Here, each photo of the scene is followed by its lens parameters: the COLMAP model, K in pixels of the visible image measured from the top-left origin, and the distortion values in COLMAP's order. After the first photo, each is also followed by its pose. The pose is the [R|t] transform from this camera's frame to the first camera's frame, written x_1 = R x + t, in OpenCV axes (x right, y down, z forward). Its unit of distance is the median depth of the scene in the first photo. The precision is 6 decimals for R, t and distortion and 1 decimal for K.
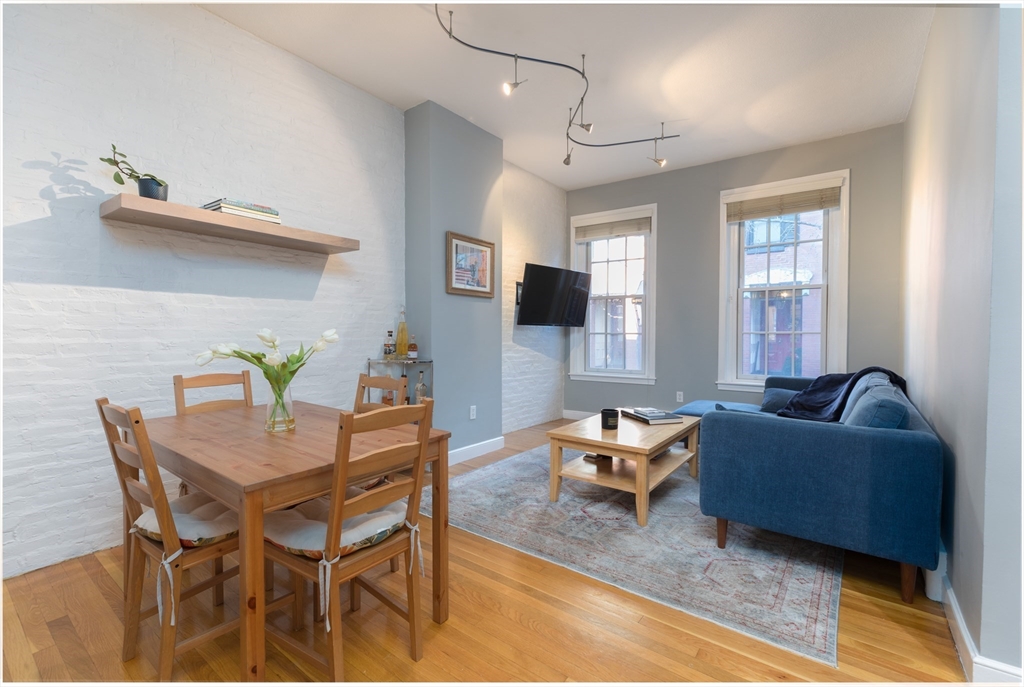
lens RADIAL K [[454.6, 0, 513.4], [0, 454.6, 344.6], [0, 0, 1]] dist [0.007192, -0.000044]
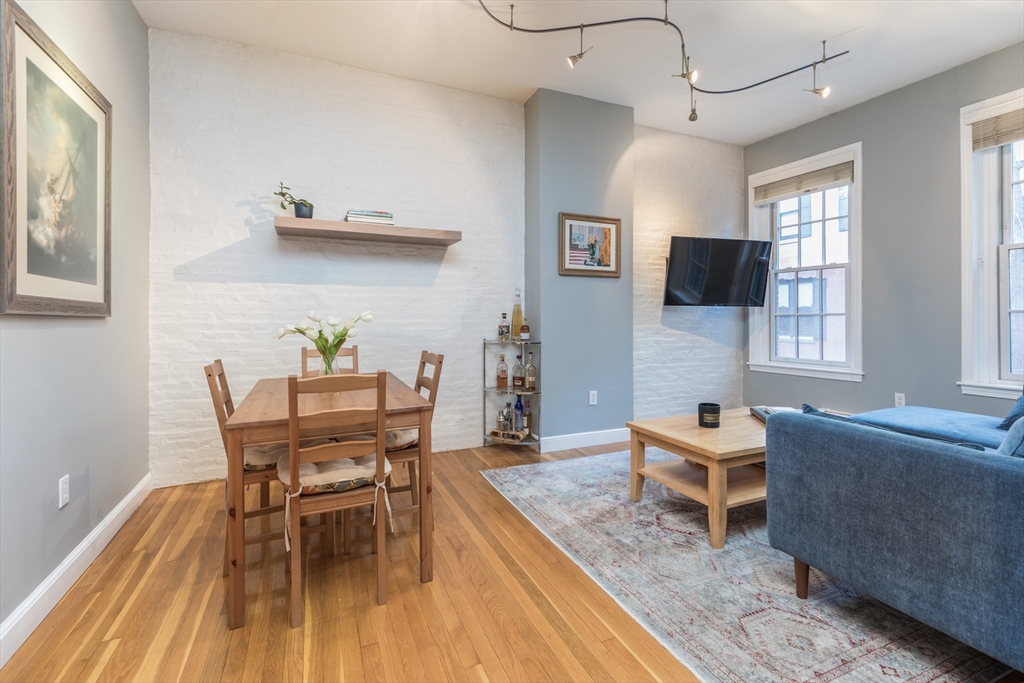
lens RADIAL K [[472.6, 0, 518.7], [0, 472.6, 318.1], [0, 0, 1]] dist [0.004462, -0.000136]
pose [[0.874099, -0.006395, -0.485706, 0.285114], [-0.005521, 0.999718, -0.023097, 0.006281], [0.485717, 0.022871, 0.873817, 0.057978]]
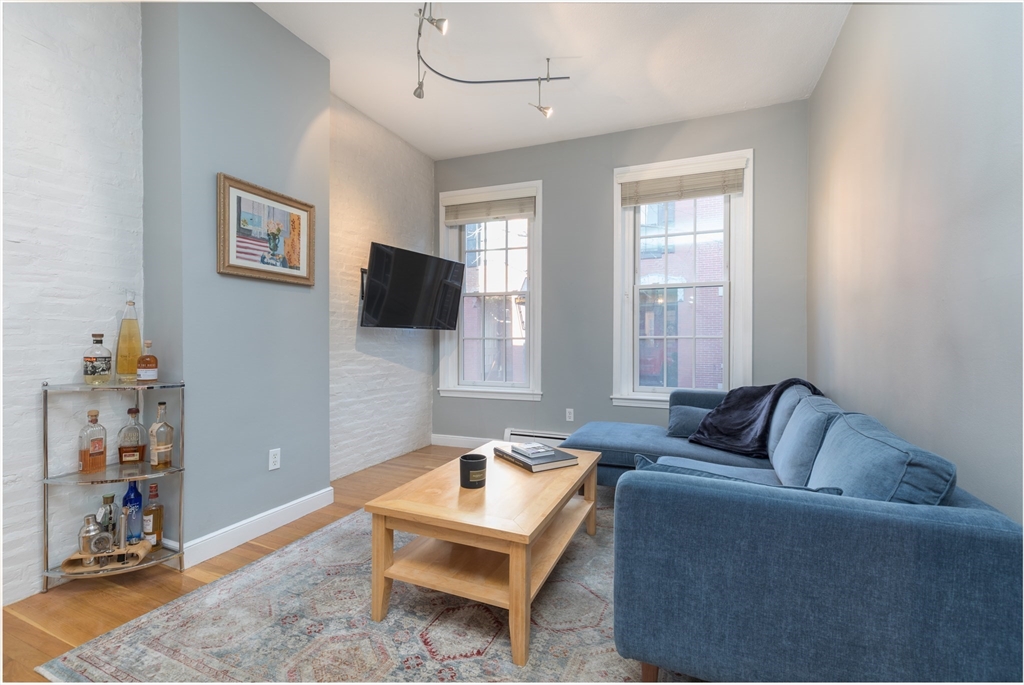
lens RADIAL K [[454.6, 0, 513.4], [0, 454.6, 343.6], [0, 0, 1]] dist [0.007192, -0.000044]
pose [[0.971695, -0.002755, 0.236221, 0.100088], [0.005745, 0.999912, -0.011971, -0.007603], [-0.236167, 0.012990, 0.971626, 0.310356]]
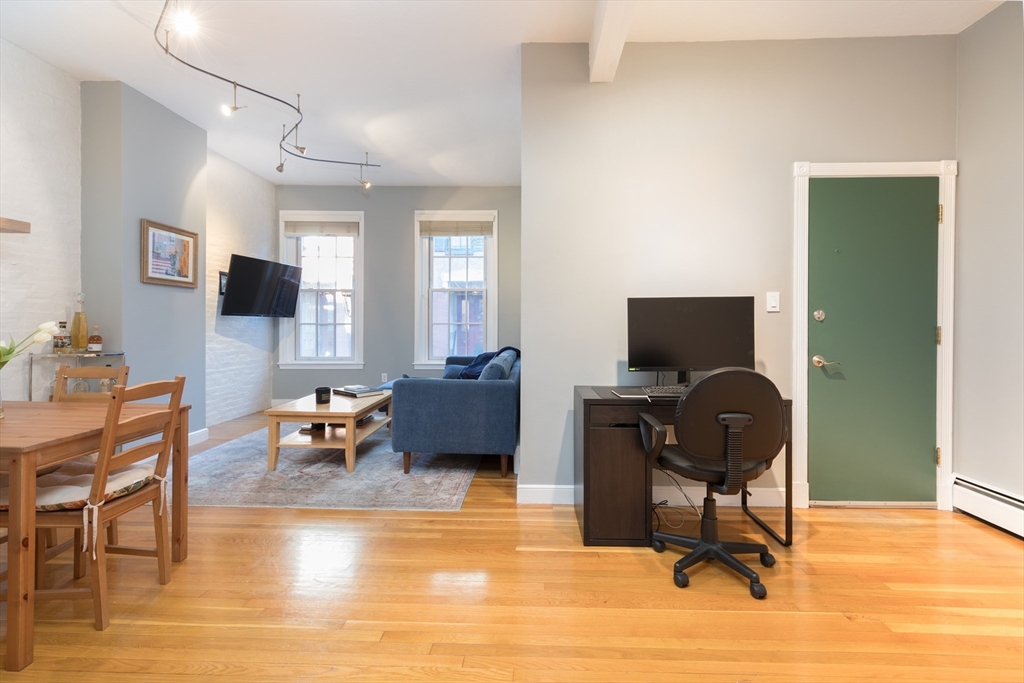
lens RADIAL K [[470.3, 0, 524.8], [0, 470.3, 323.7], [0, 0, 1]] dist [0.003778, 0.000431]
pose [[0.811340, 0.001170, 0.584573, -0.073668], [0.012002, 0.999754, -0.018659, 0.002254], [-0.584451, 0.022154, 0.811126, -0.288992]]
